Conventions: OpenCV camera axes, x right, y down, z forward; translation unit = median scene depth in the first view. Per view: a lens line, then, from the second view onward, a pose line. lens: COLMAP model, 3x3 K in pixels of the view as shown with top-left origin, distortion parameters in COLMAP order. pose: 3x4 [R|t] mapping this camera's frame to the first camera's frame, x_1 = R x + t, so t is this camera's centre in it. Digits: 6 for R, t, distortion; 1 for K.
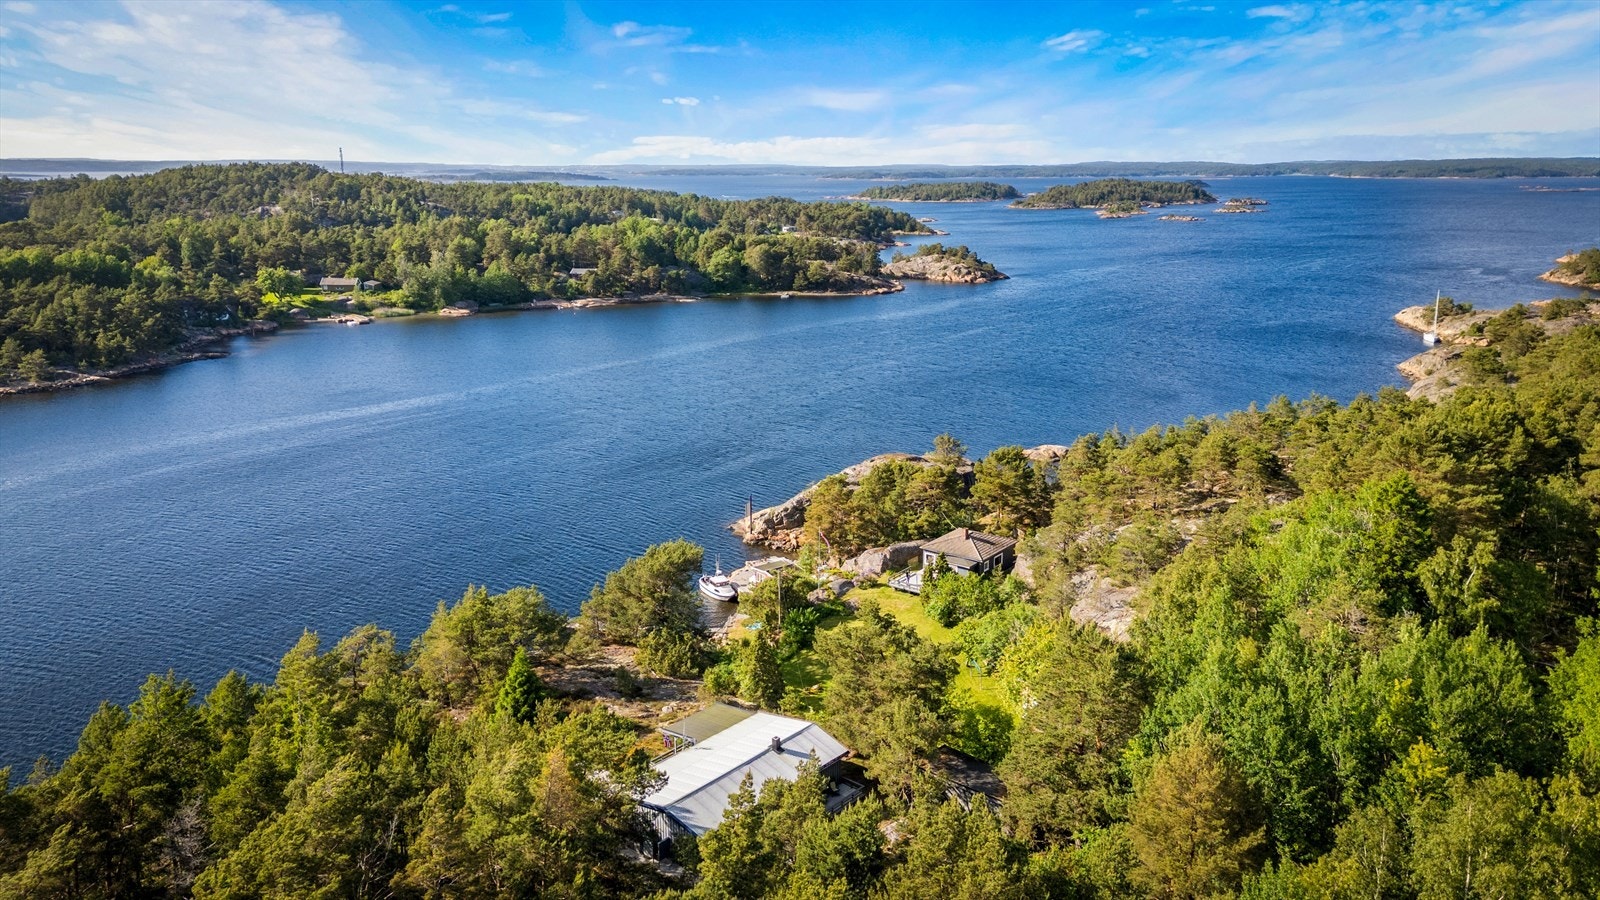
lens RADIAL K [[1103.0, 0, 800.0], [0, 1103.0, 450.0], [0, 0, 1]] dist [0.086116, -0.079878]
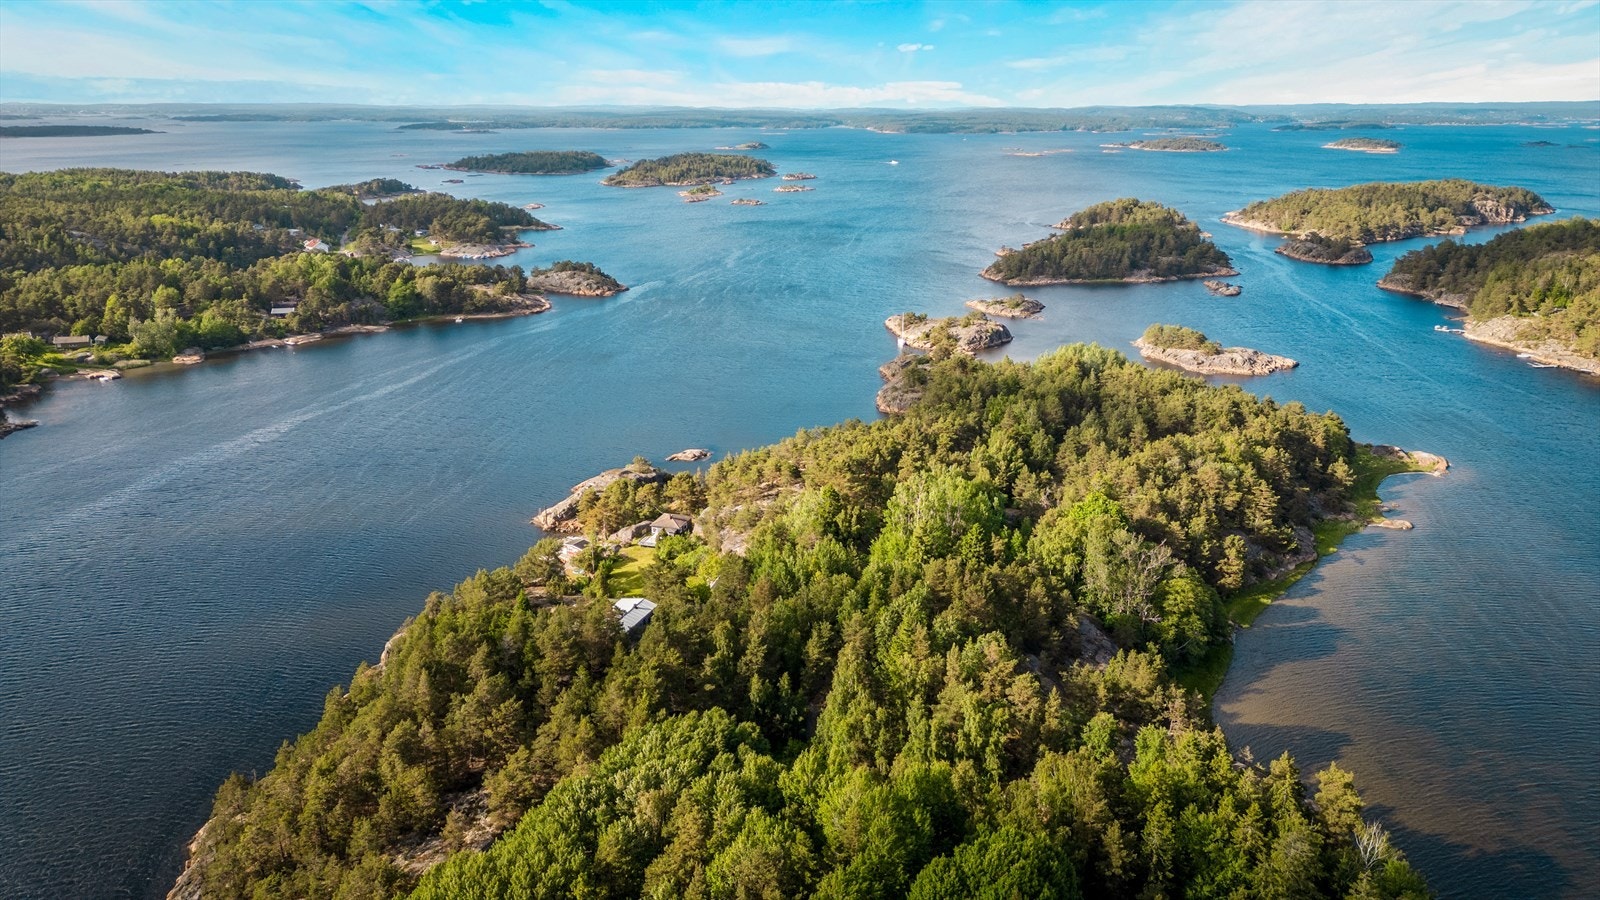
lens RADIAL K [[1103.0, 0, 800.0], [0, 1103.0, 450.0], [0, 0, 1]] dist [0.086116, -0.079878]
pose [[0.933198, -0.096626, 0.346128, -0.120153], [0.074775, 0.994302, 0.075970, -0.068618], [-0.351497, -0.045014, 0.935106, -0.383655]]
